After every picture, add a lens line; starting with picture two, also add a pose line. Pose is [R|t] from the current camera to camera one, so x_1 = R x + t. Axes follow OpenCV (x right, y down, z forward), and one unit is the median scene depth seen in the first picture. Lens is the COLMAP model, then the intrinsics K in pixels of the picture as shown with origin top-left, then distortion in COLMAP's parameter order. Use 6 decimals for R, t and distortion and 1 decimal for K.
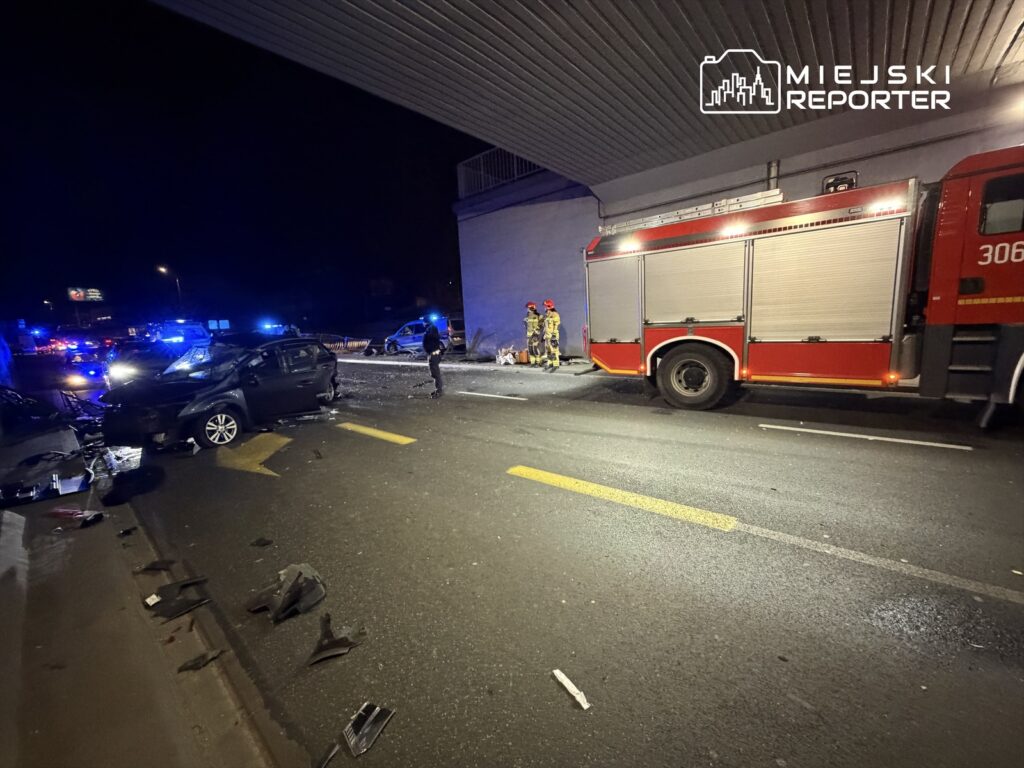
lens RADIAL K [[407.3, 0, 516.5], [0, 407.3, 381.8], [0, 0, 1]] dist [-0.004477, -0.000905]
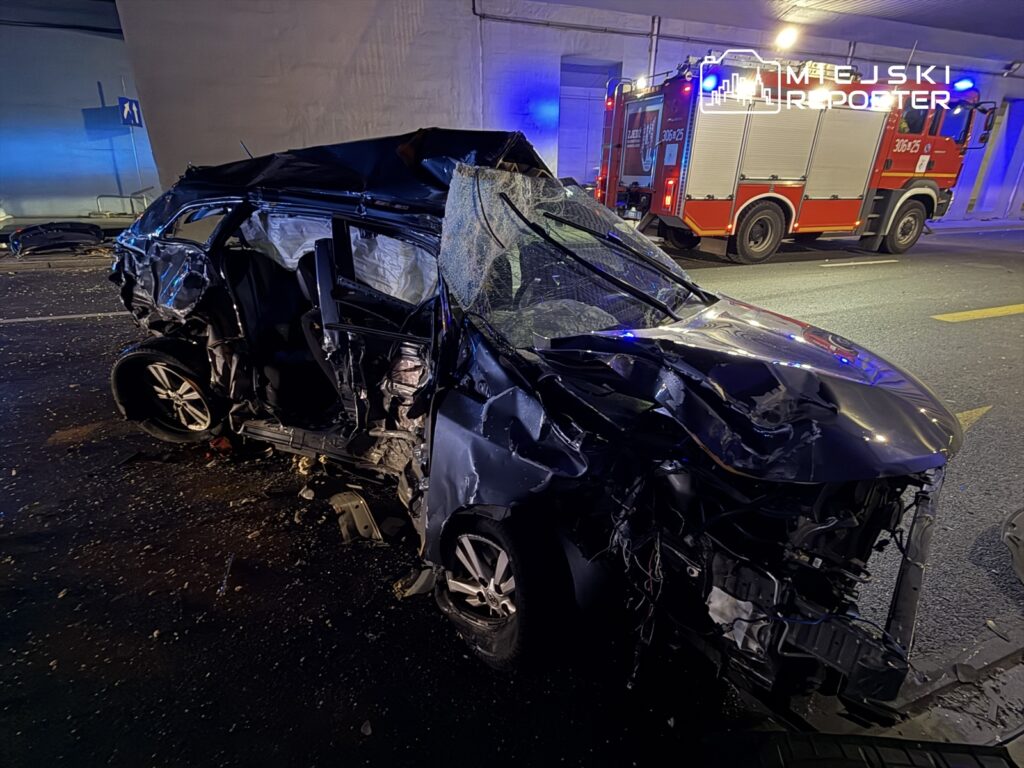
lens RADIAL K [[496.6, 0, 507.0], [0, 496.6, 384.4], [0, 0, 1]] dist [-0.009837, 0.002586]
pose [[0.486436, -0.283884, 0.826311, -0.159242], [0.096506, 0.957414, 0.272113, -0.007095], [-0.868370, -0.052622, 0.493117, 0.129147]]
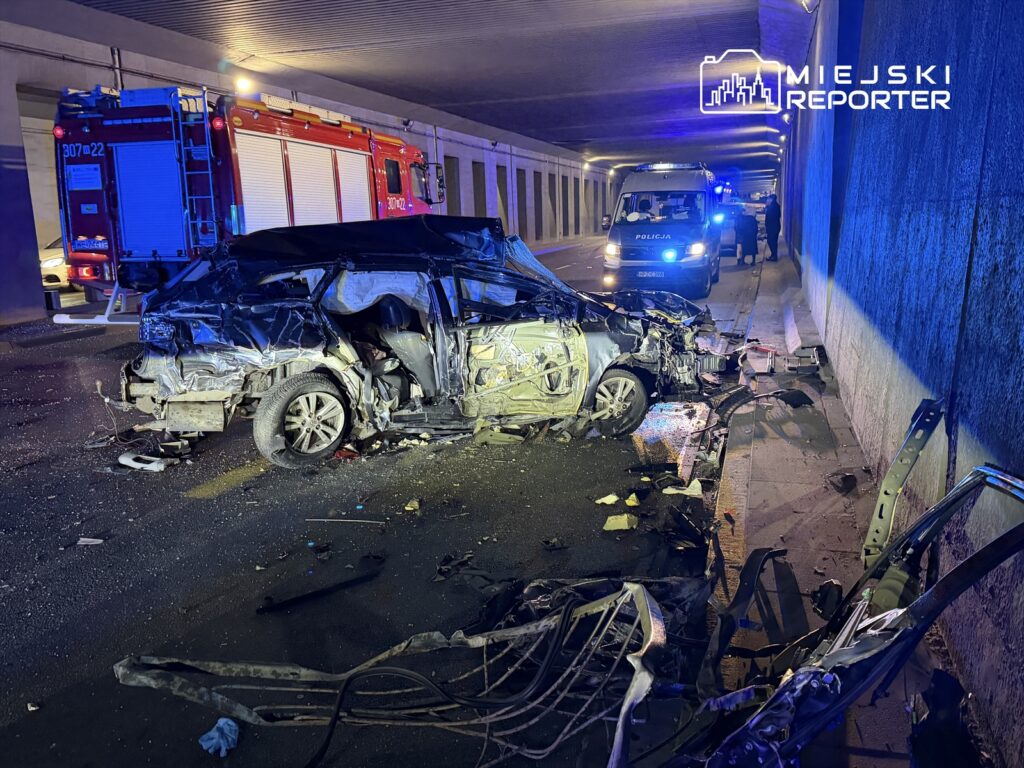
lens RADIAL K [[860.7, 0, 512.0], [0, 860.7, 382.7], [0, 0, 1]] dist [-0.004686, -0.014772]
pose [[-0.411089, -0.108354, 0.905133, -0.254380], [0.178707, 0.964066, 0.196573, -0.018128], [-0.893907, 0.242562, -0.376953, 0.212629]]
